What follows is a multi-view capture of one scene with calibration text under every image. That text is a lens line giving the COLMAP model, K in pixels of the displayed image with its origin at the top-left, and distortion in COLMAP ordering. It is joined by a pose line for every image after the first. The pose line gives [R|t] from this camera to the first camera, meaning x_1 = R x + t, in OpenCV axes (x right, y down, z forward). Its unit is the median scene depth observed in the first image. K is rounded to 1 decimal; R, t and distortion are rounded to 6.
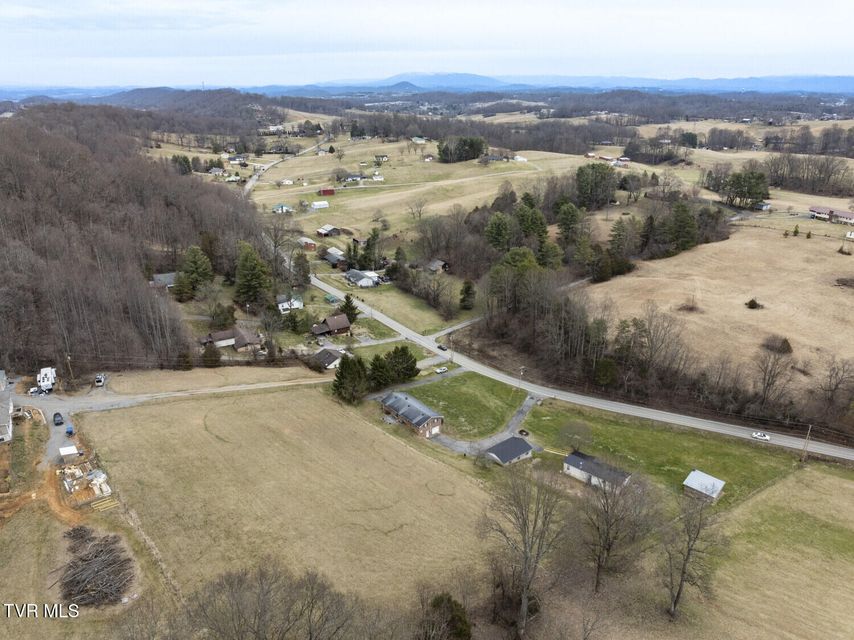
lens RADIAL K [[601.8, 0, 431.0], [0, 601.8, 317.6], [0, 0, 1]] dist [-0.029496, -0.006944]
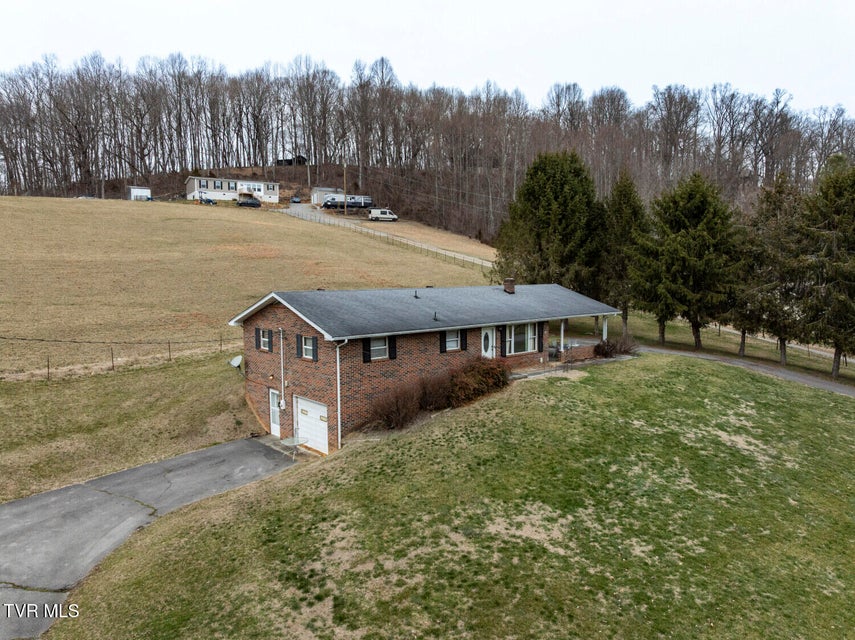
lens RADIAL K [[597.2, 0, 427.5], [0, 597.2, 320.0], [0, 0, 1]] dist [-0.028249, -0.002018]
pose [[0.024423, 0.071963, -0.997108, 0.102003], [-0.357371, 0.932127, 0.058520, 0.105250], [0.933643, 0.354909, 0.048482, 0.723562]]
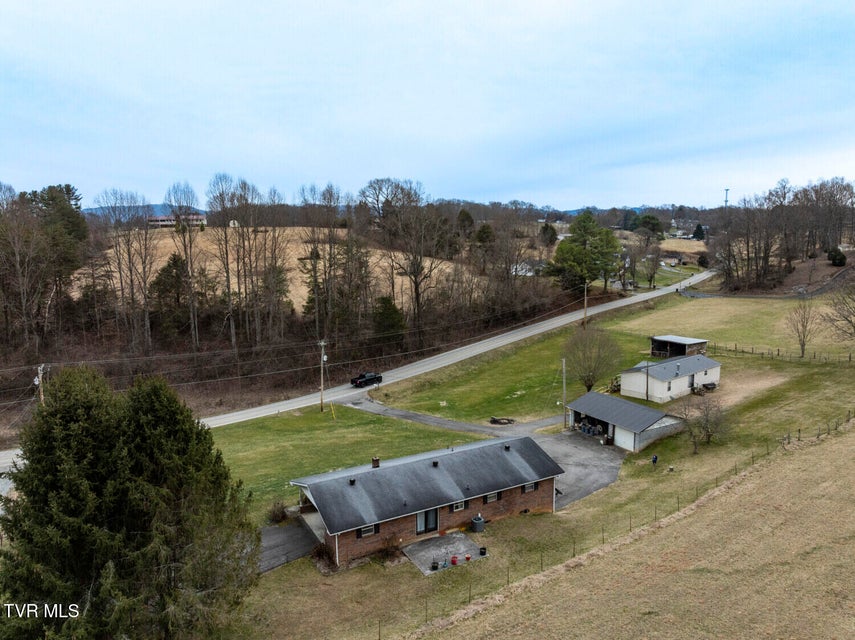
lens RADIAL K [[602.5, 0, 431.5], [0, 602.5, 317.6], [0, 0, 1]] dist [-0.029496, -0.006944]
pose [[0.187196, -0.148412, 0.971047, -0.197908], [0.366085, 0.927851, 0.071237, 0.051861], [-0.911559, 0.342150, 0.228022, 0.672209]]
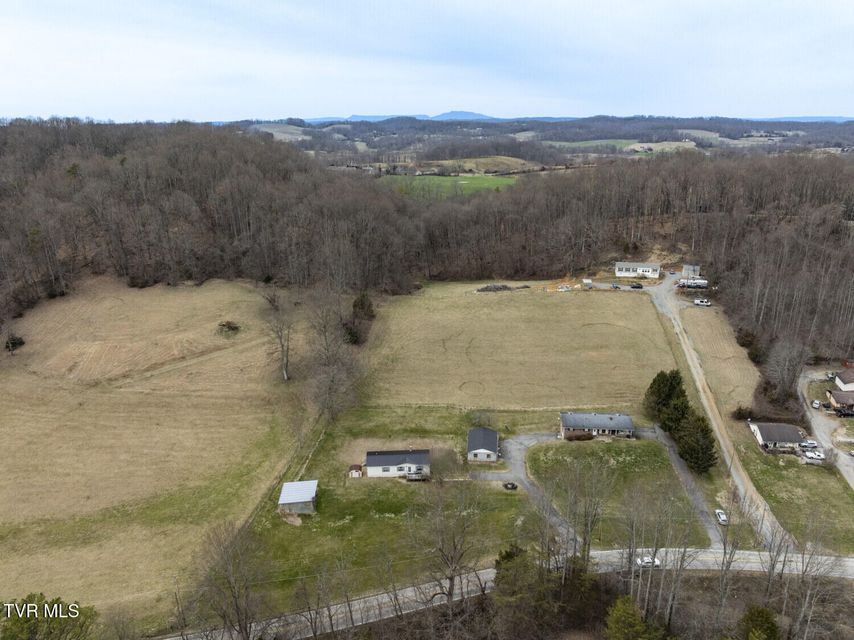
lens RADIAL K [[600.6, 0, 432.0], [0, 600.6, 322.4], [0, 0, 1]] dist [-0.036645, 0.004297]
pose [[-0.705083, 0.231052, -0.670427, 0.531349], [-0.254998, 0.799577, 0.543740, -0.296210], [0.661690, 0.554339, -0.504851, 0.889106]]
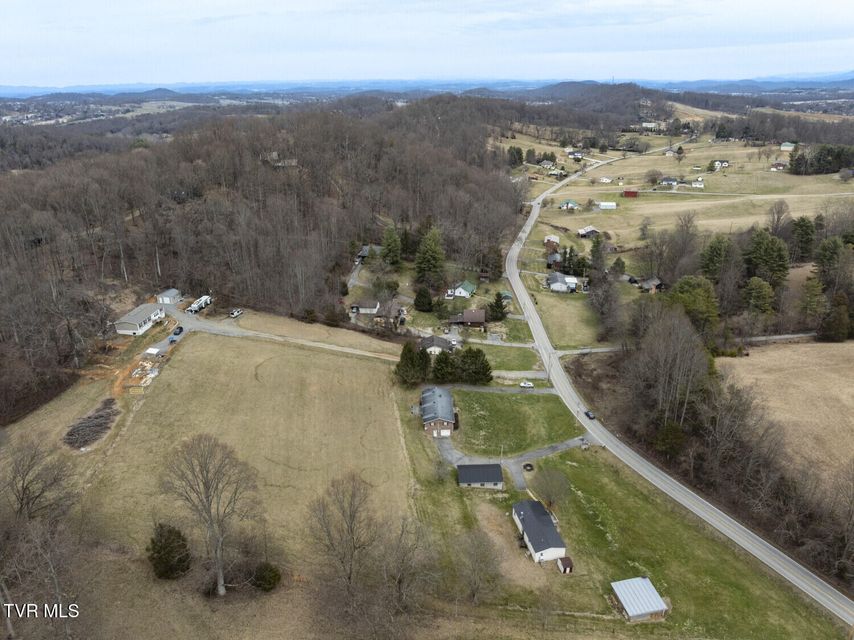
lens RADIAL K [[600.6, 0, 432.0], [0, 600.6, 322.4], [0, 0, 1]] dist [-0.036645, 0.004297]
pose [[0.796318, 0.216585, -0.564774, 0.369378], [-0.206997, 0.974899, 0.082002, -0.050389], [0.568358, 0.051607, 0.821162, 0.111004]]
